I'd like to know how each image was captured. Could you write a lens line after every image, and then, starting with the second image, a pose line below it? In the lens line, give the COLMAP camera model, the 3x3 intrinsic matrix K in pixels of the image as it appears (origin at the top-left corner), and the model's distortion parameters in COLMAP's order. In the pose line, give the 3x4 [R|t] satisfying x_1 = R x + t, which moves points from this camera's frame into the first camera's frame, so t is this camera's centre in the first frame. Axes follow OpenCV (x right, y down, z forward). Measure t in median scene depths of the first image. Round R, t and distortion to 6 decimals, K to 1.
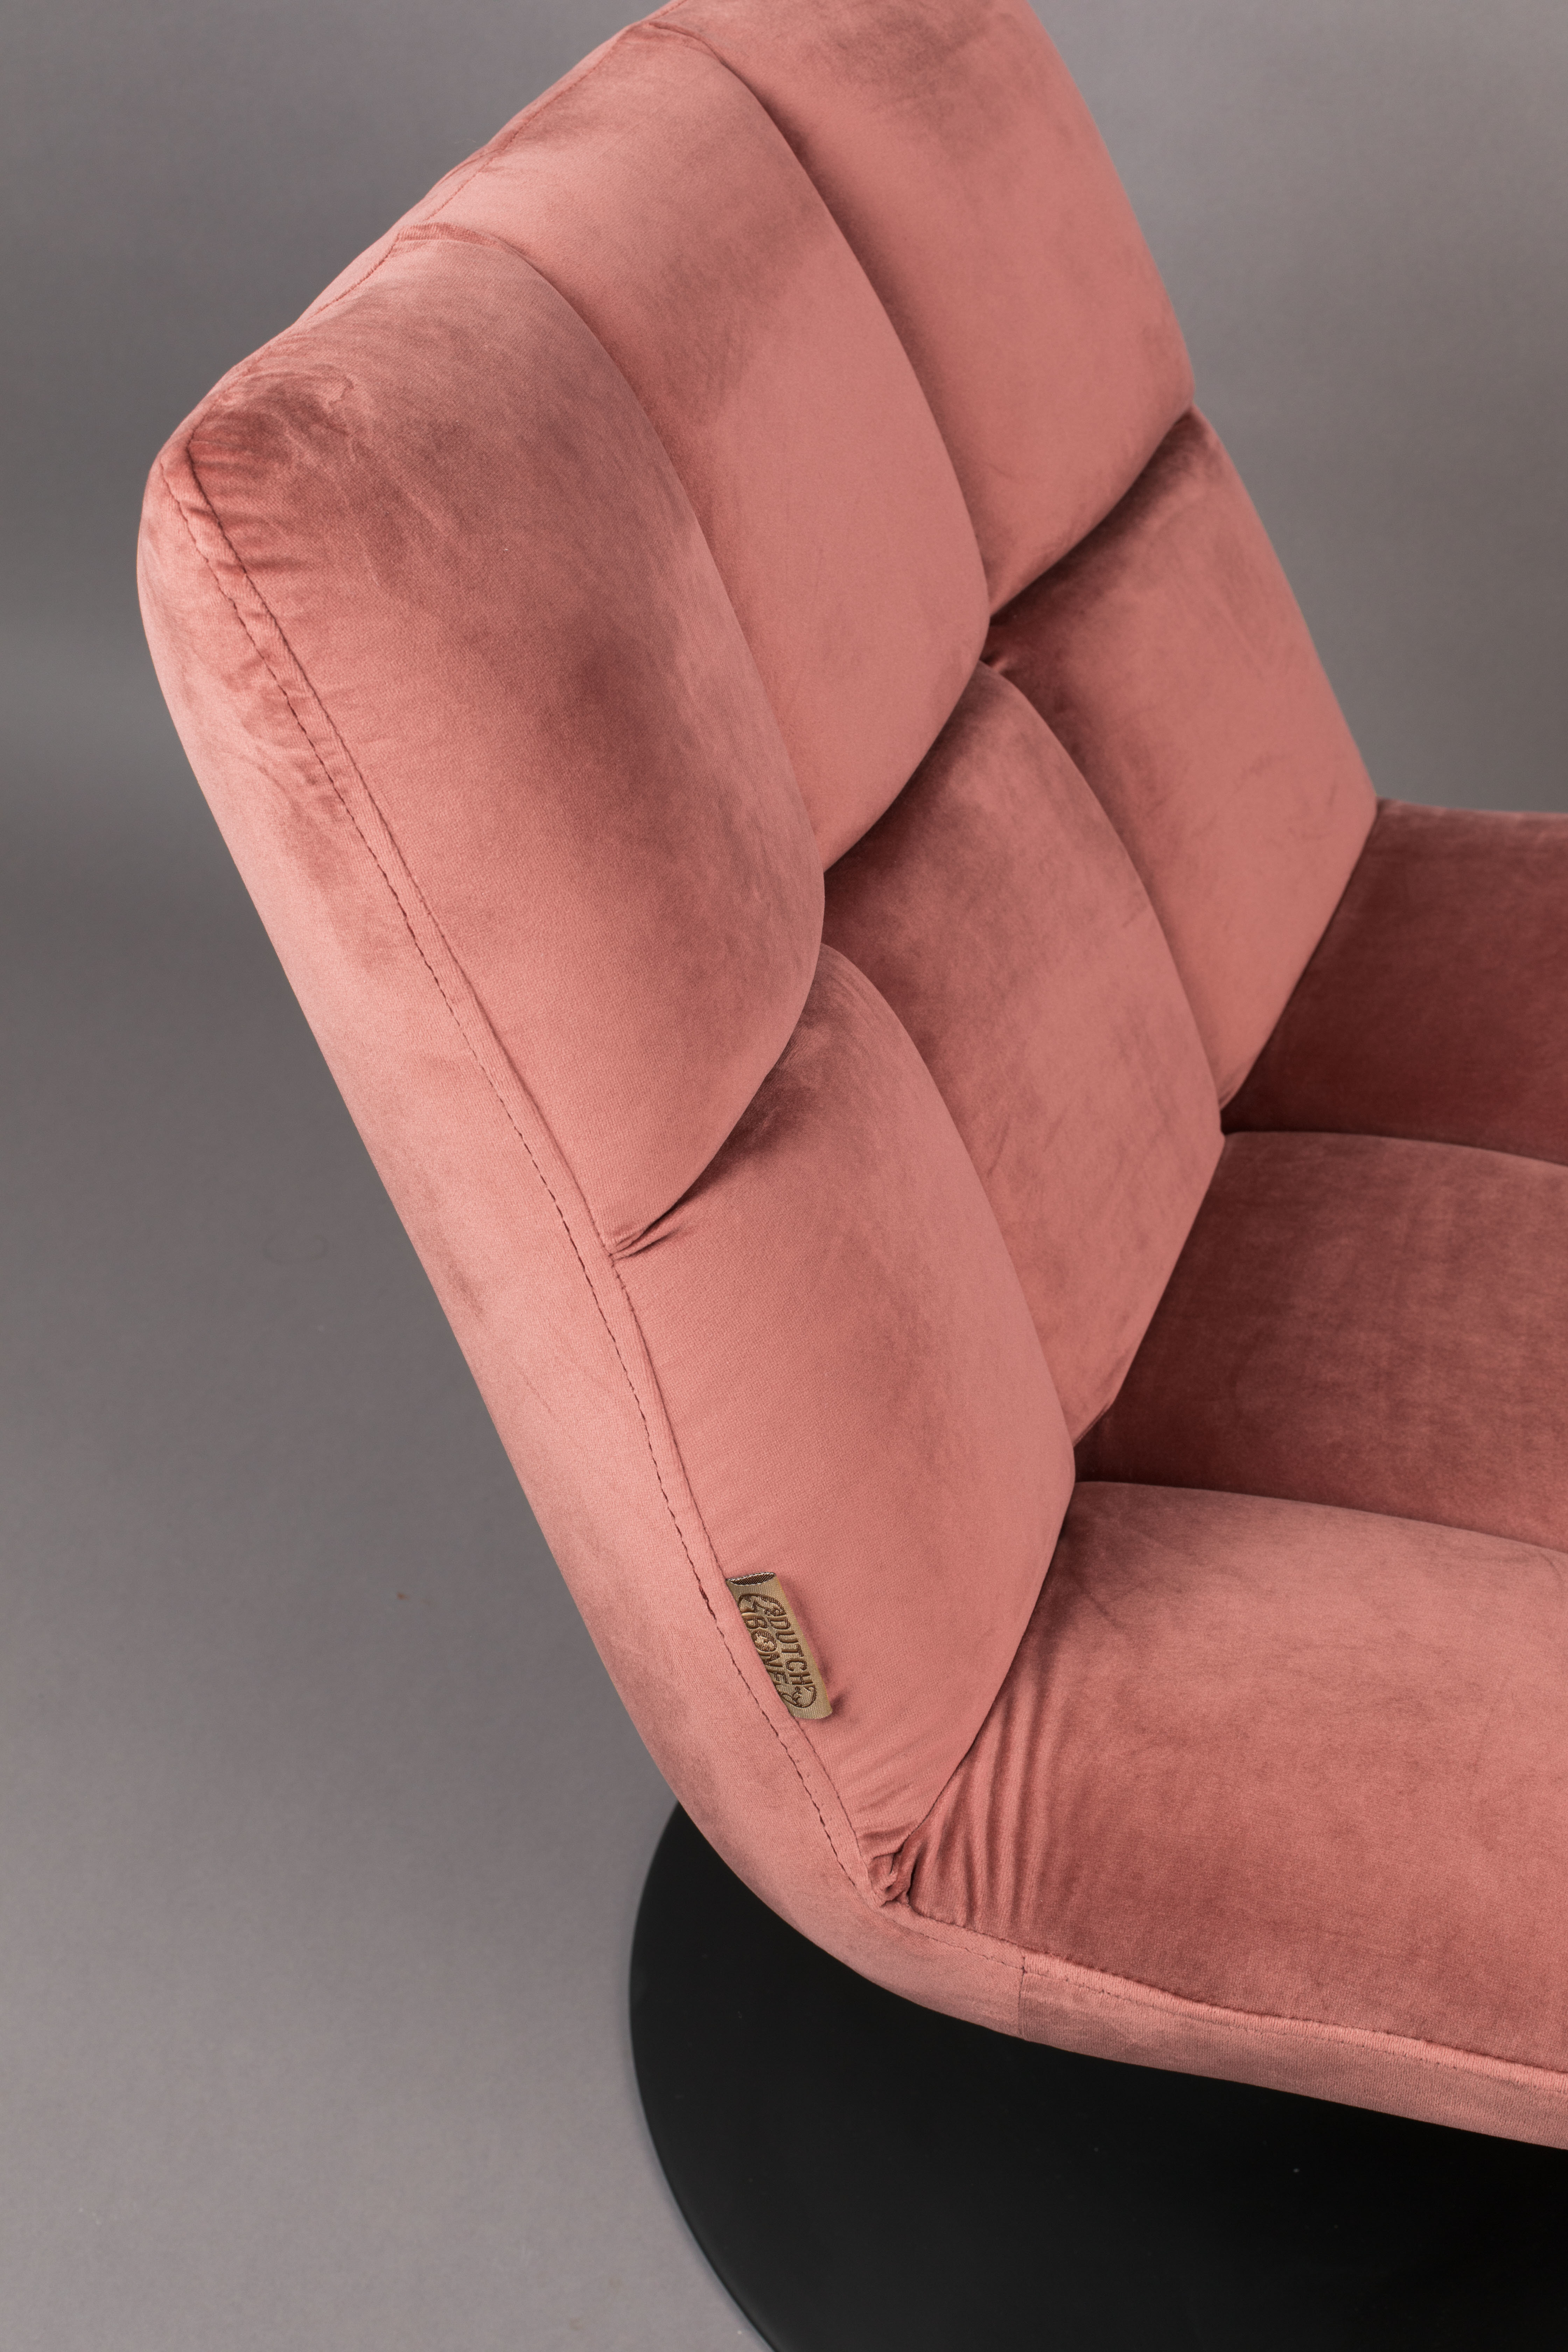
lens RADIAL K [[3434.0, 0, 784.0], [0, 3434.0, 1176.0], [0, 0, 1]] dist [0.021281, -0.288709]
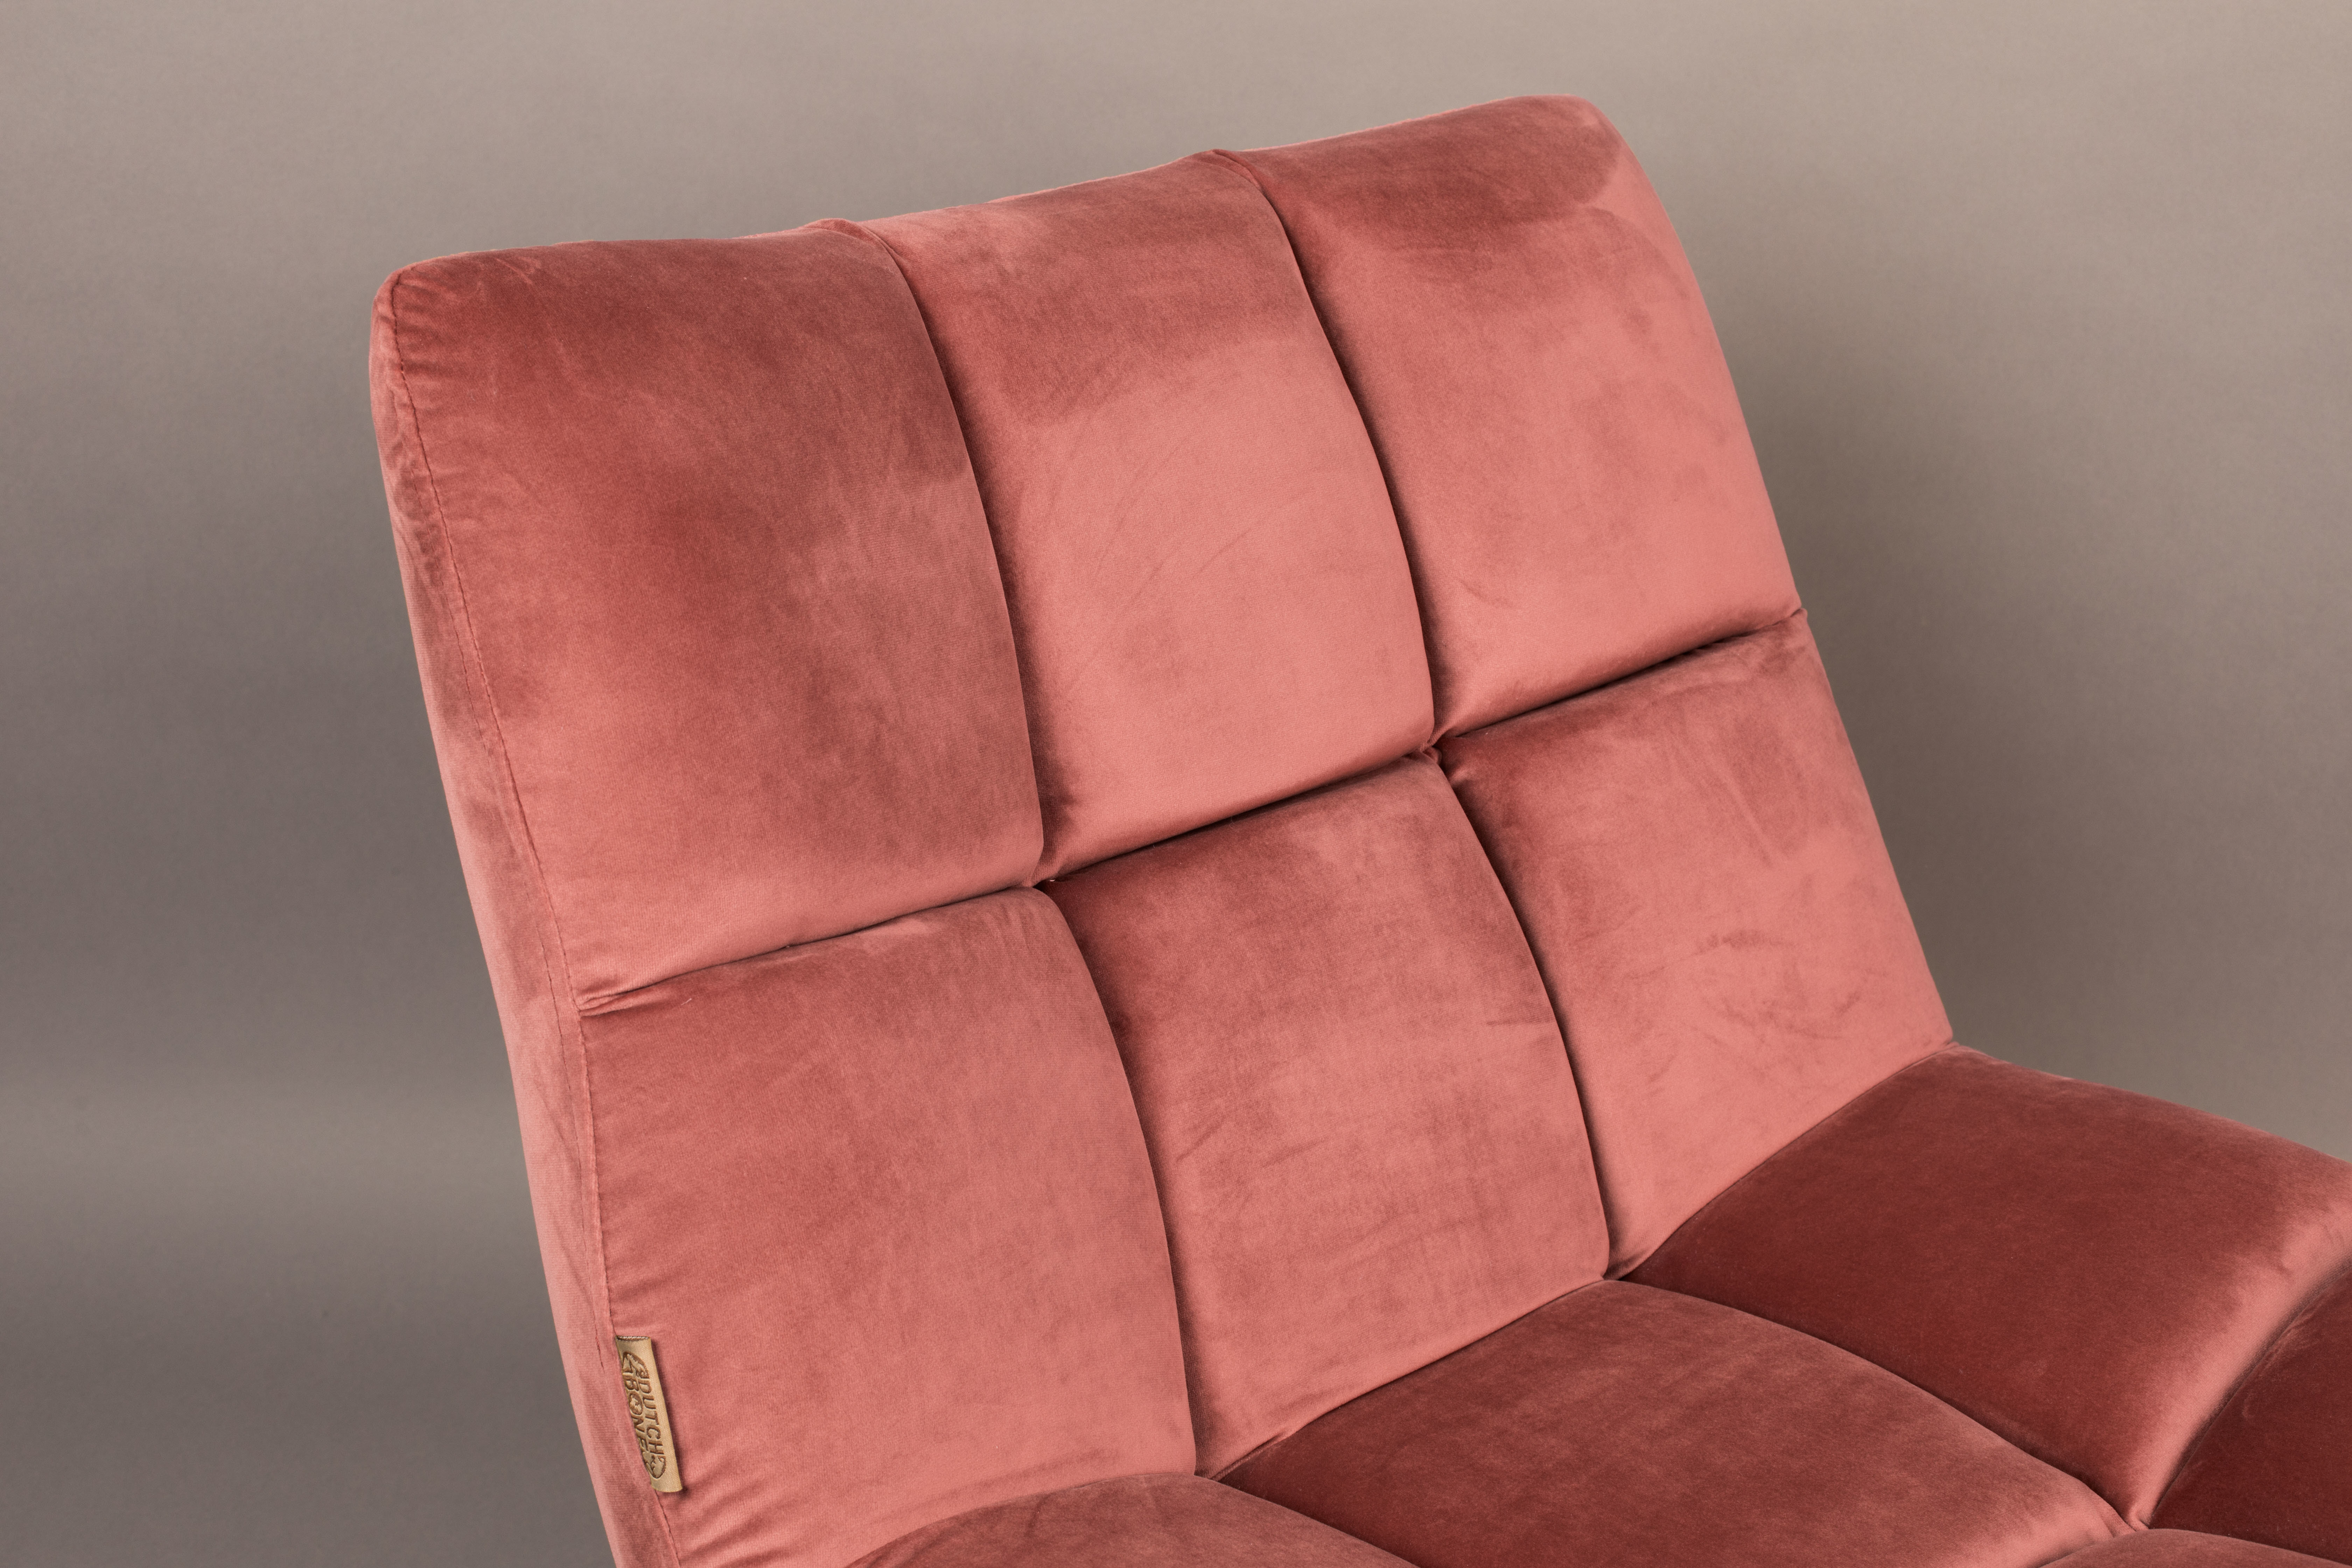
lens RADIAL K [[3434.0, 0, 1176.0], [0, 3434.0, 784.0], [0, 0, 1]] dist [0.021281, -0.288709]
pose [[0.894465, 0.171723, -0.412848, 0.563408], [-0.274119, 0.940051, -0.202887, 0.124854], [0.353257, 0.294645, 0.887915, 0.037021]]
